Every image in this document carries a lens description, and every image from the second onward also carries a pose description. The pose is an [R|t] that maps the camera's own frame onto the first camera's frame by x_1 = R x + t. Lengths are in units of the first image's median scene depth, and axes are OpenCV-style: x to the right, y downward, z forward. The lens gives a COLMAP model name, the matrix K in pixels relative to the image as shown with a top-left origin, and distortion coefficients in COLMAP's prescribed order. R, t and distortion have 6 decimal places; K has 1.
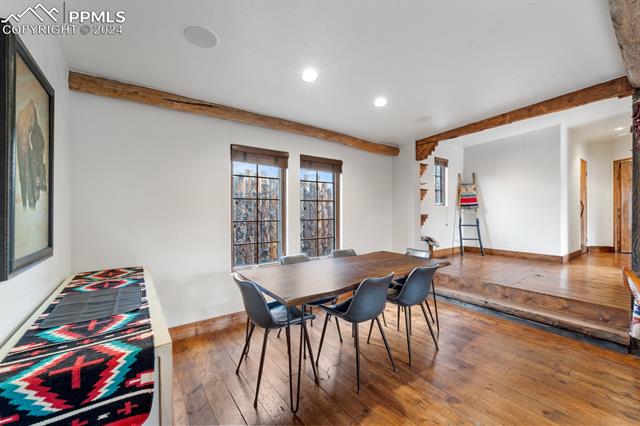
lens RADIAL K [[259.9, 0, 322.6], [0, 259.9, 210.2], [0, 0, 1]] dist [0.003625, -0.002134]
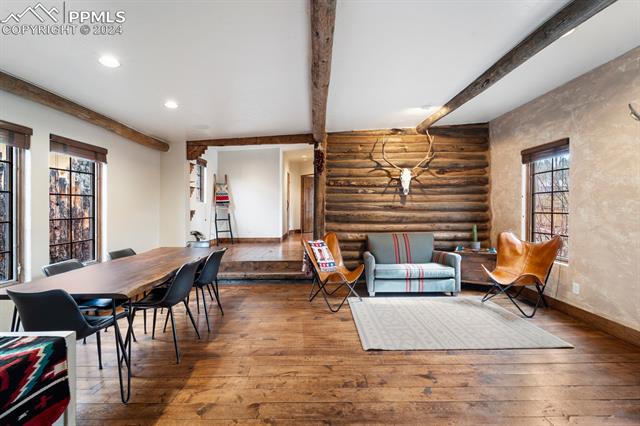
lens RADIAL K [[259.9, 0, 325.1], [0, 259.9, 212.3], [0, 0, 1]] dist [0.003625, -0.002134]
pose [[0.579023, -0.019286, 0.815083, -0.185007], [0.003367, 0.999768, 0.021264, 0.000690], [-0.815305, -0.009568, 0.578953, -0.095325]]
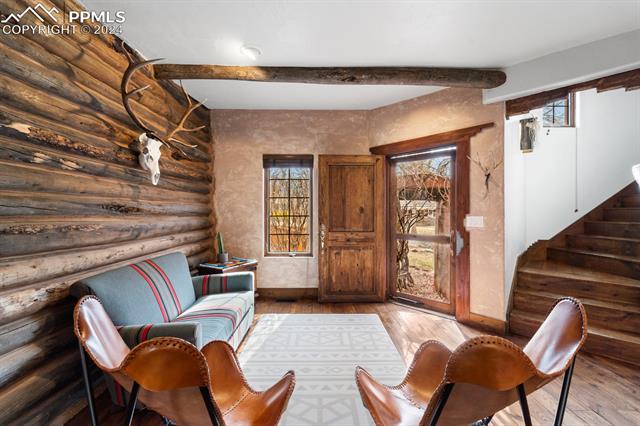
lens RADIAL K [[259.9, 0, 319.4], [0, 259.9, 212.4], [0, 0, 1]] dist [0.003625, -0.002134]
pose [[-0.811678, 0.002213, 0.584100, 0.280704], [-0.000729, 0.999988, -0.004801, 0.013128], [-0.584104, -0.004323, -0.811667, 0.505237]]
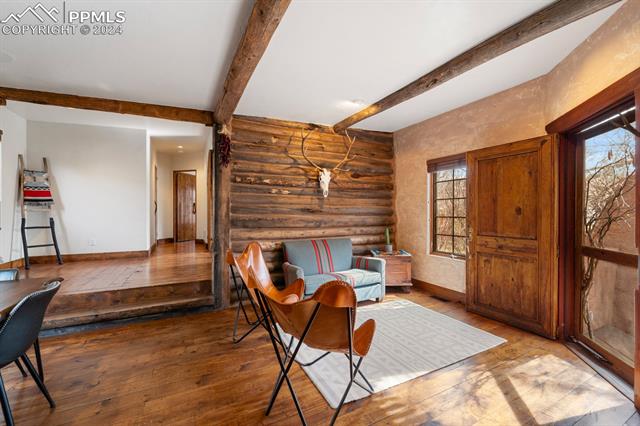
lens RADIAL K [[259.9, 0, 322.6], [0, 259.9, 214.6], [0, 0, 1]] dist [0.003625, -0.002134]
pose [[0.141838, -0.005141, 0.989876, -0.080067], [-0.010174, 0.999926, 0.006652, 0.011338], [-0.989838, -0.011015, 0.141776, 0.129395]]
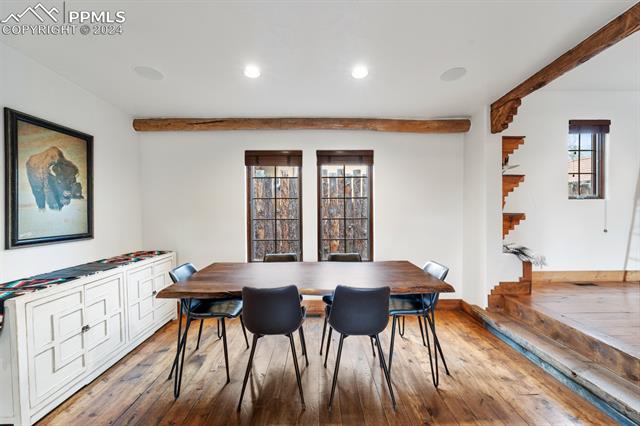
lens RADIAL K [[259.9, 0, 318.1], [0, 259.9, 210.5], [0, 0, 1]] dist [0.003625, -0.002134]
pose [[0.813790, -0.003994, -0.581145, 0.398954], [0.008945, 0.999944, 0.005654, 0.001101], [0.581090, -0.009800, 0.813780, 0.190911]]
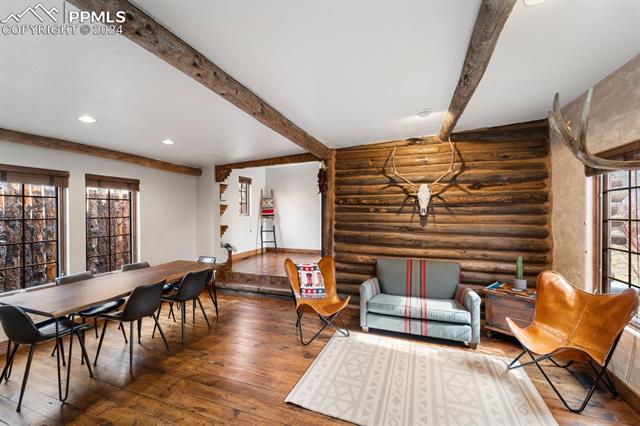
lens RADIAL K [[259.9, 0, 321.9], [0, 259.9, 213.2], [0, 0, 1]] dist [0.003625, -0.002134]
pose [[0.827670, -0.002022, 0.561212, 0.088960], [-0.004877, 0.999930, 0.010796, -0.063384], [-0.561195, -0.011672, 0.827602, -0.296548]]
